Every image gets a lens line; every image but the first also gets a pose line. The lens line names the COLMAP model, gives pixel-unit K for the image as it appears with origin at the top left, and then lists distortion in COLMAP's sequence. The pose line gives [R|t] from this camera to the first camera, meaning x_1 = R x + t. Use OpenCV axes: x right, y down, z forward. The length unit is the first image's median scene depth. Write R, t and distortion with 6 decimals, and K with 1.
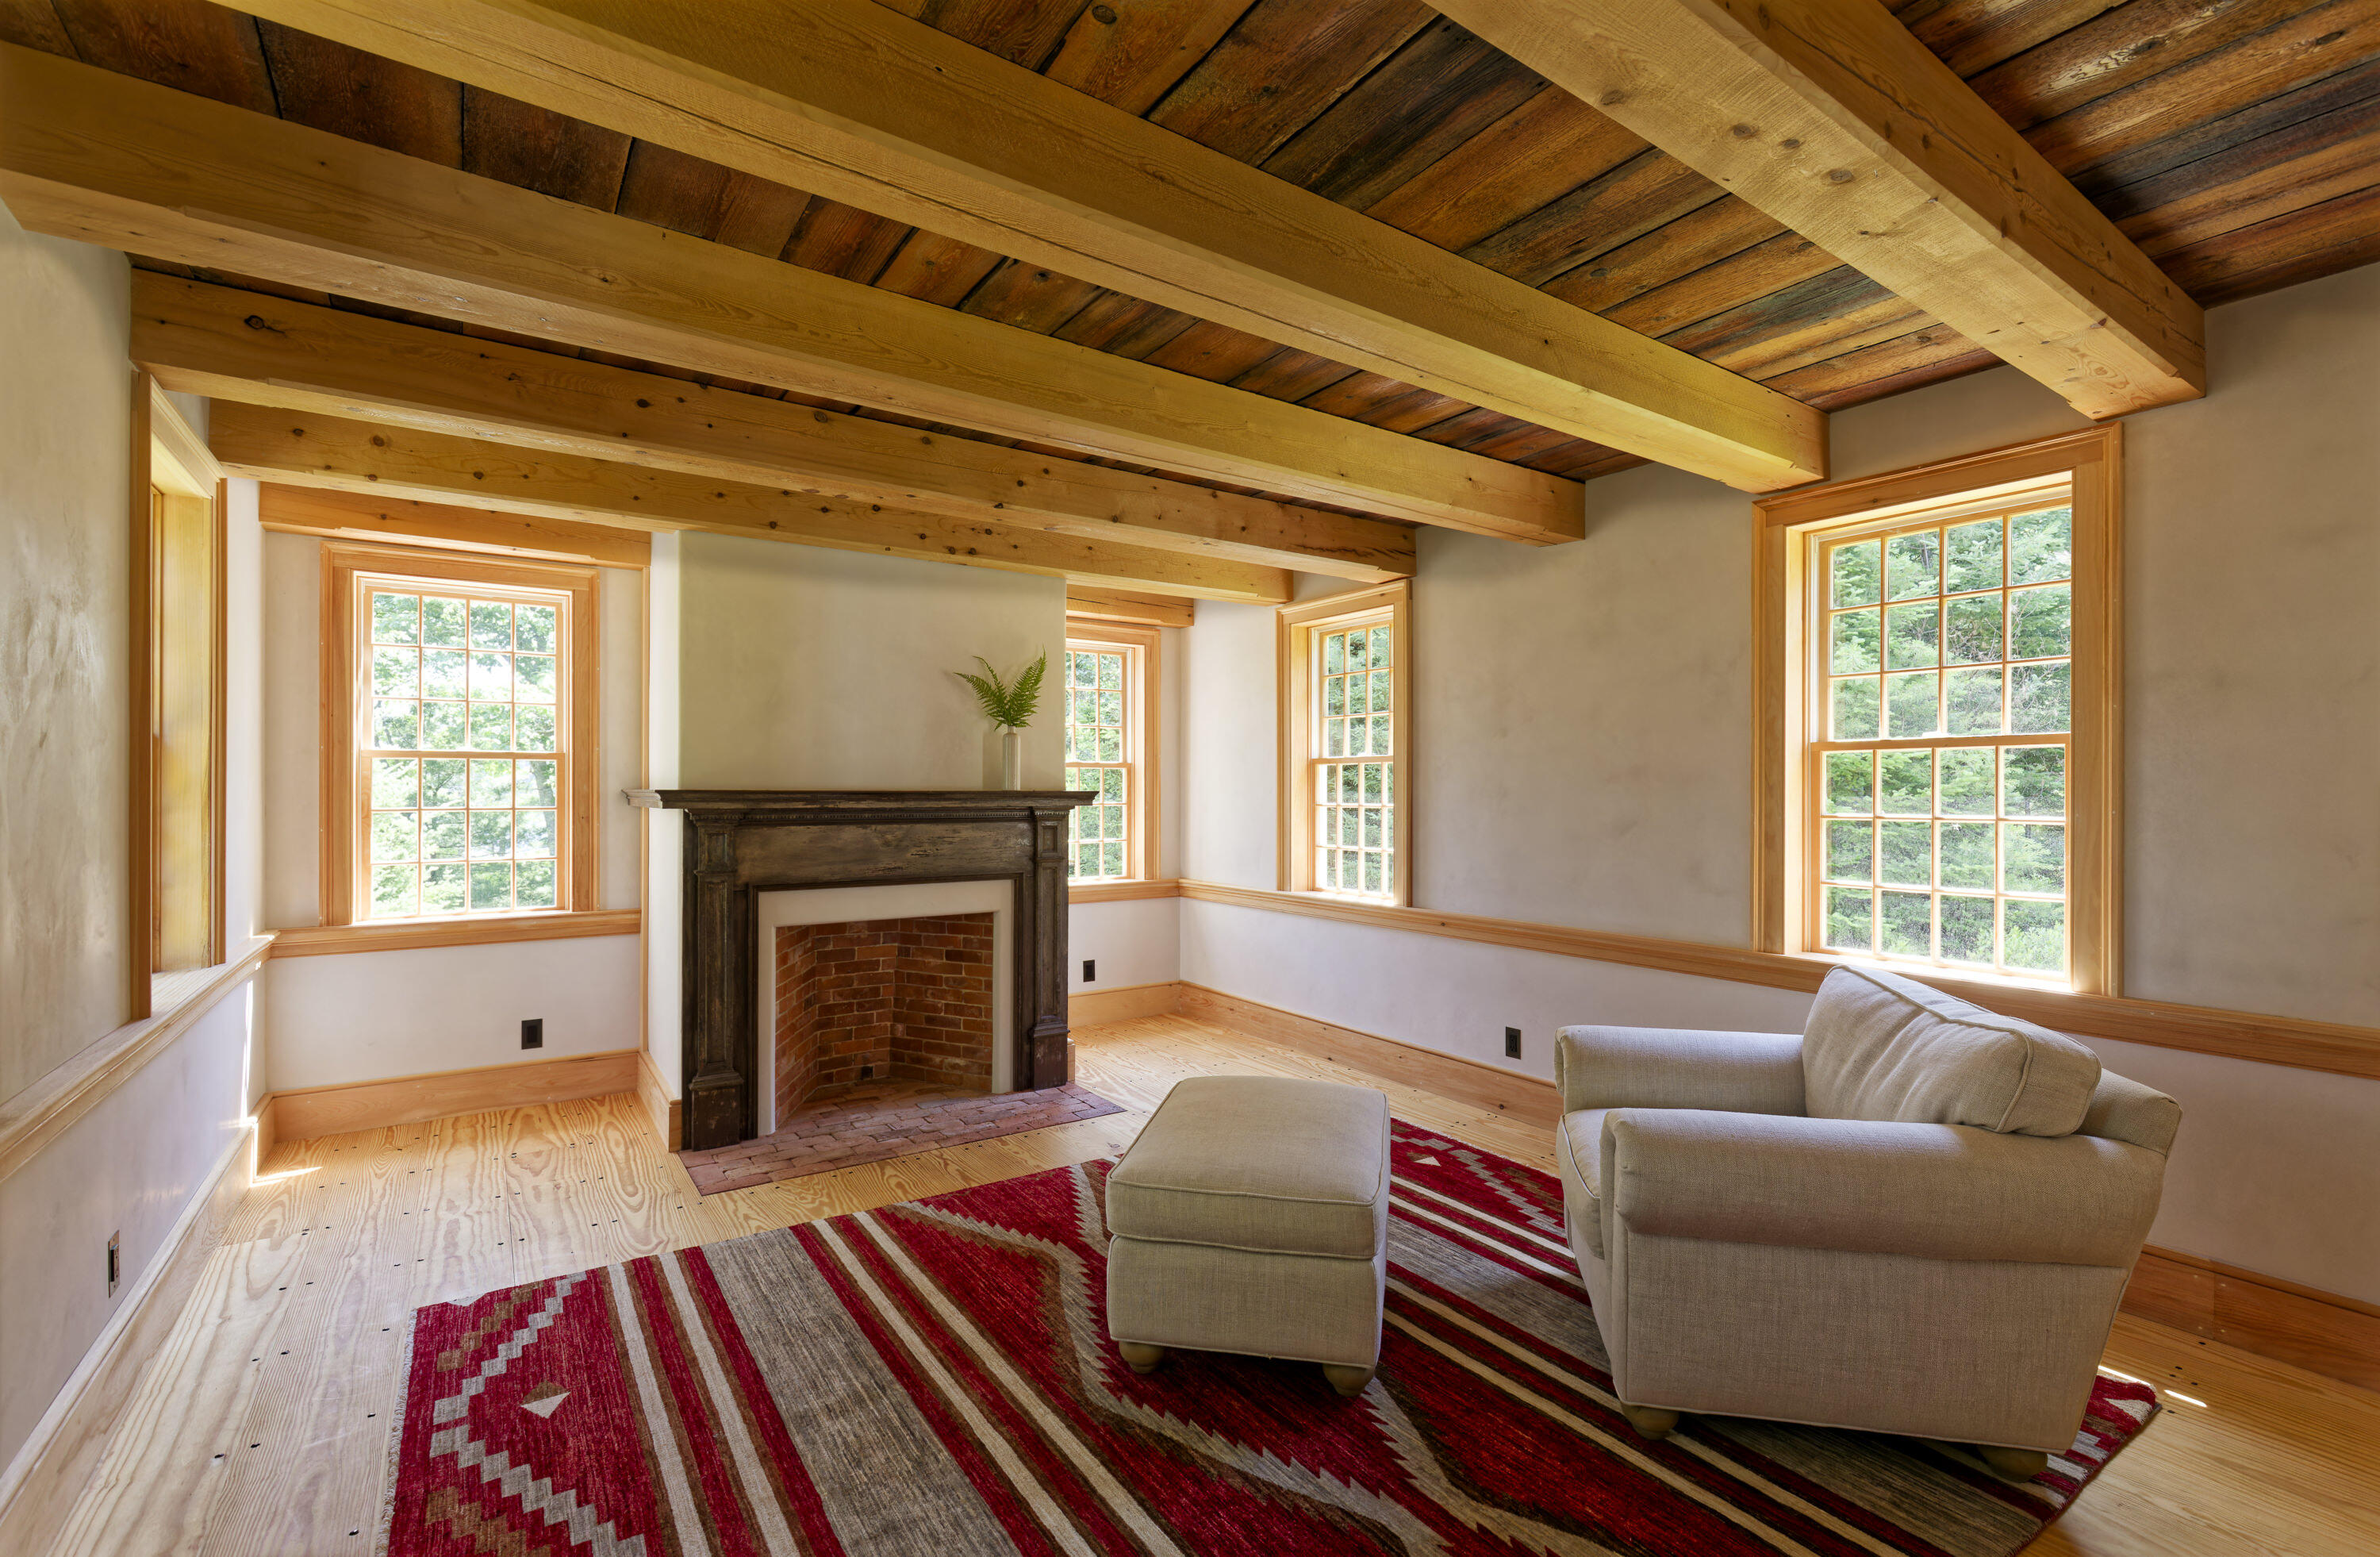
lens RADIAL K [[1037.0, 0, 1183.7], [0, 1037.0, 791.9], [0, 0, 1]] dist [0.005187, 0.000514]
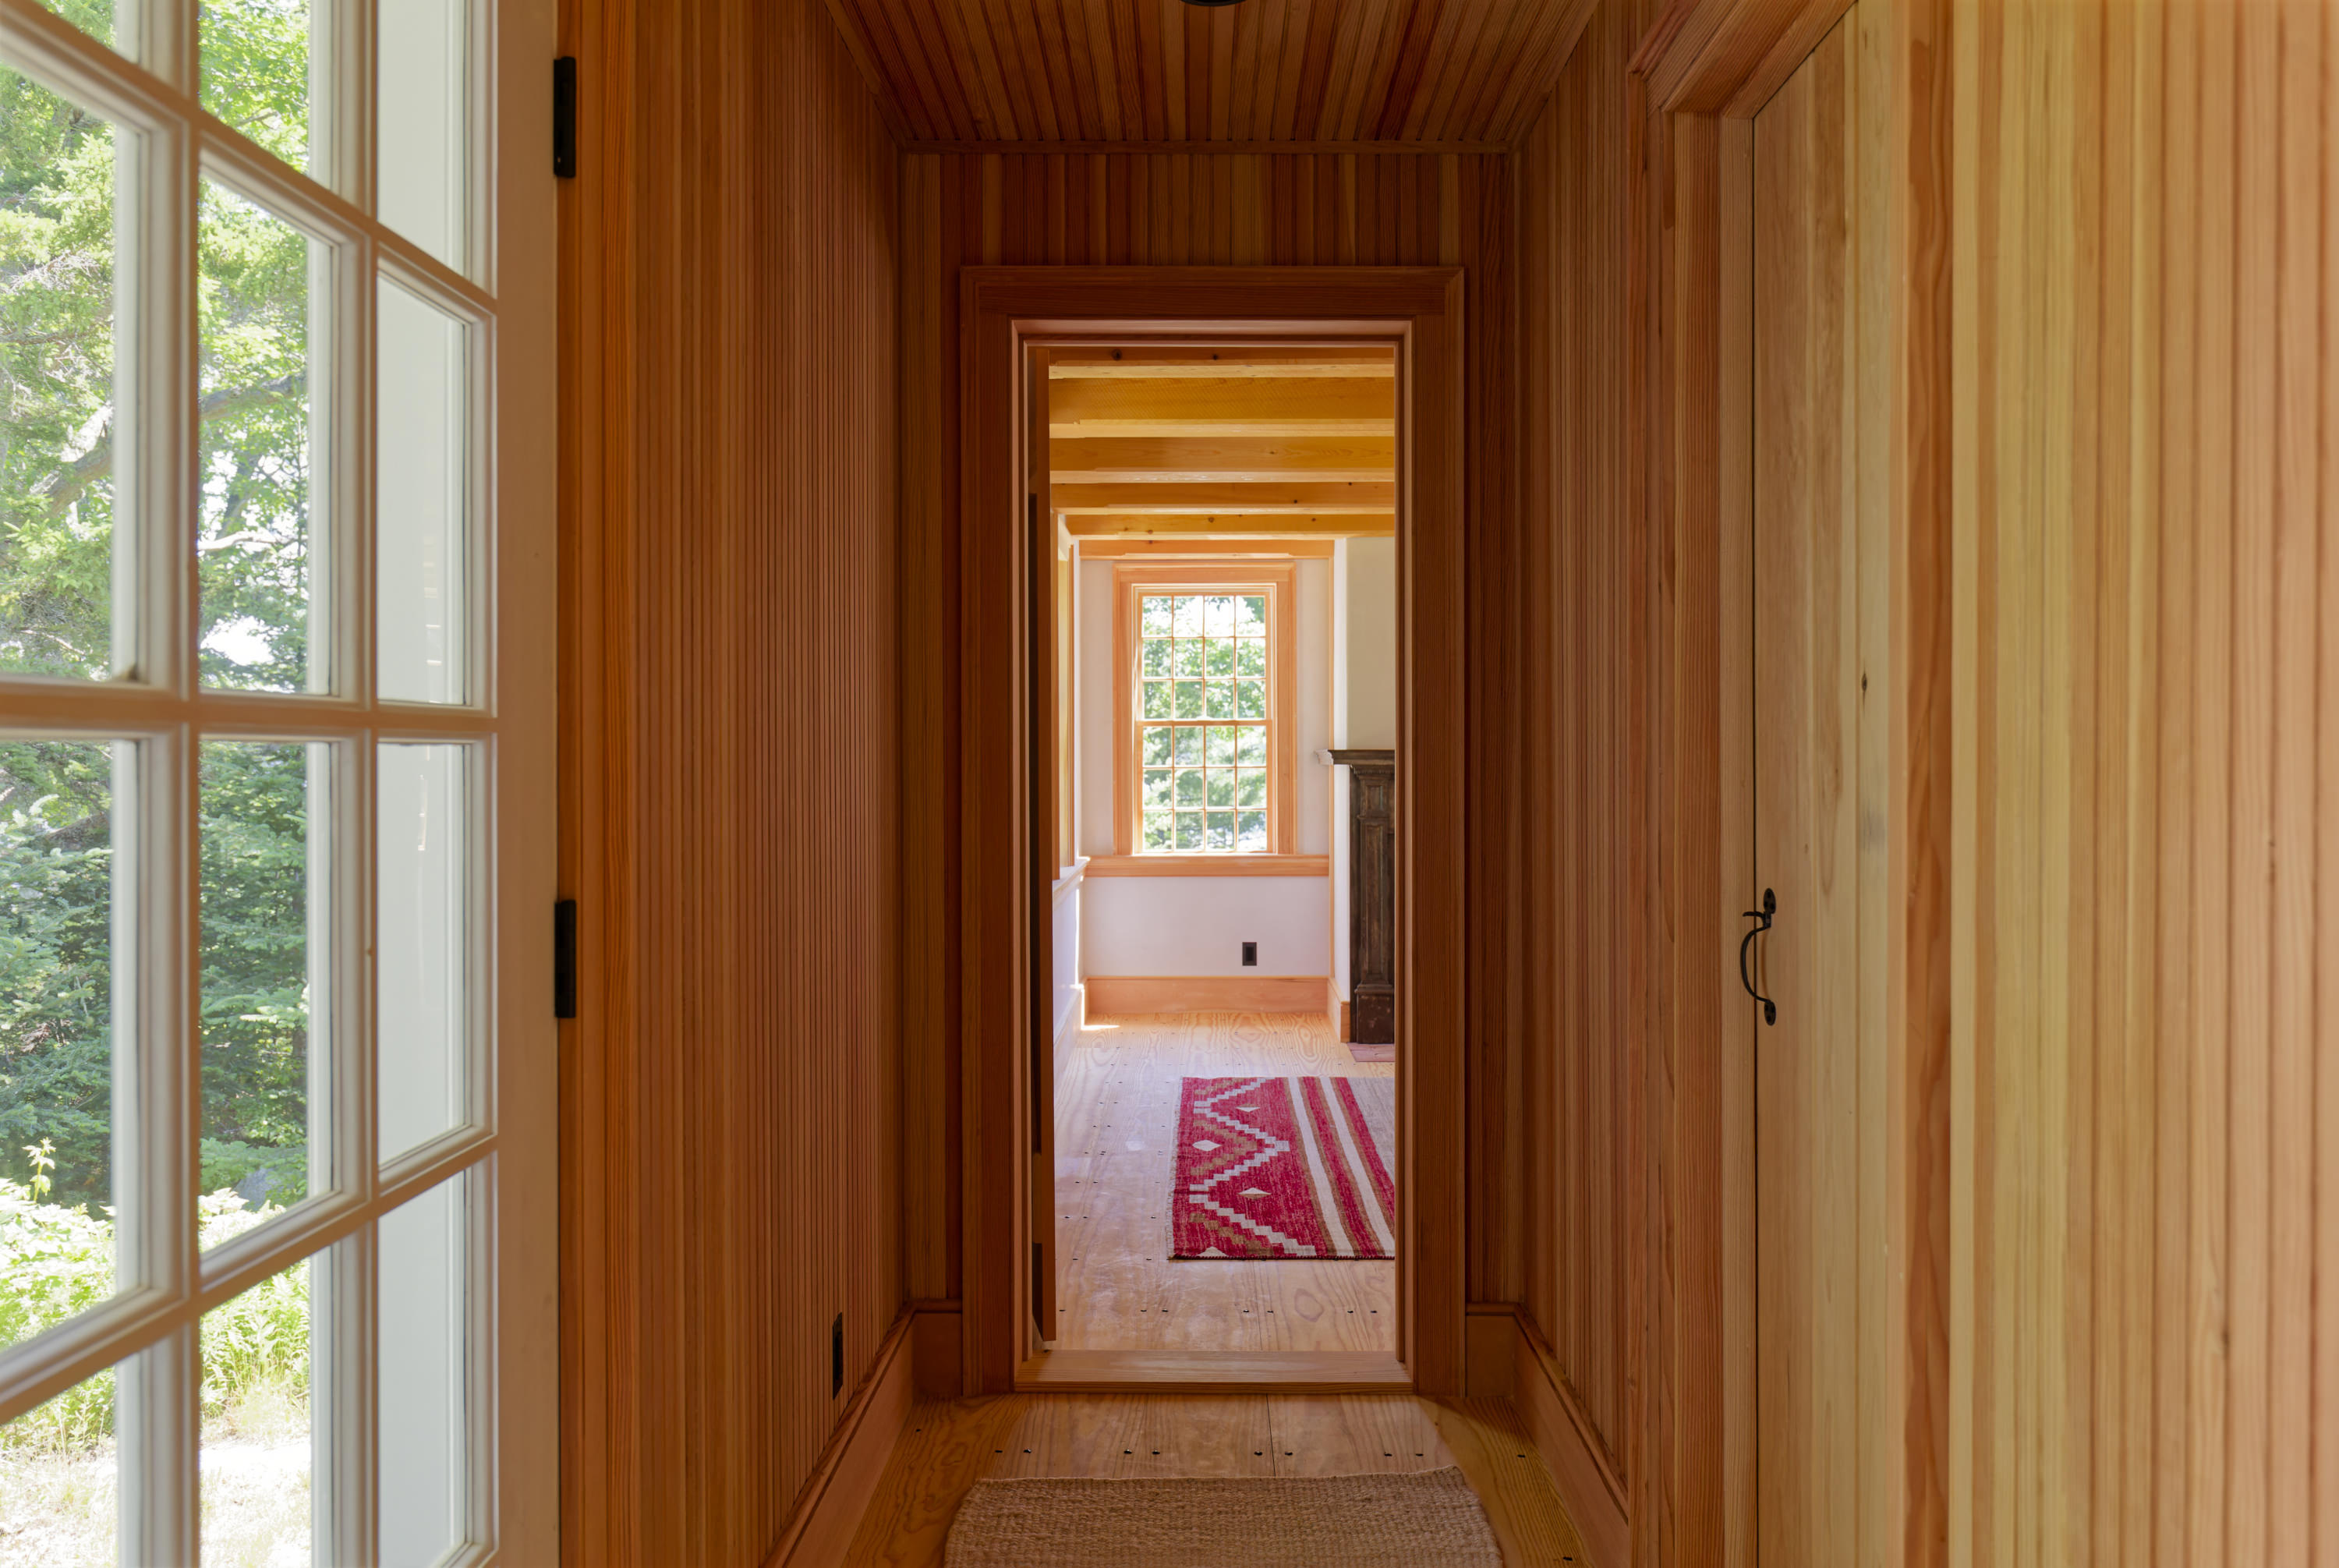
lens RADIAL K [[1822.4, 0, 1170.1], [0, 1822.4, 778.0], [0, 0, 1]] dist [0.000718, 0.000041]
pose [[0.815445, 0.000814, -0.578835, 0.585521], [0.004955, 0.999953, 0.008386, 0.012526], [0.578814, -0.009707, 0.815402, -0.870300]]
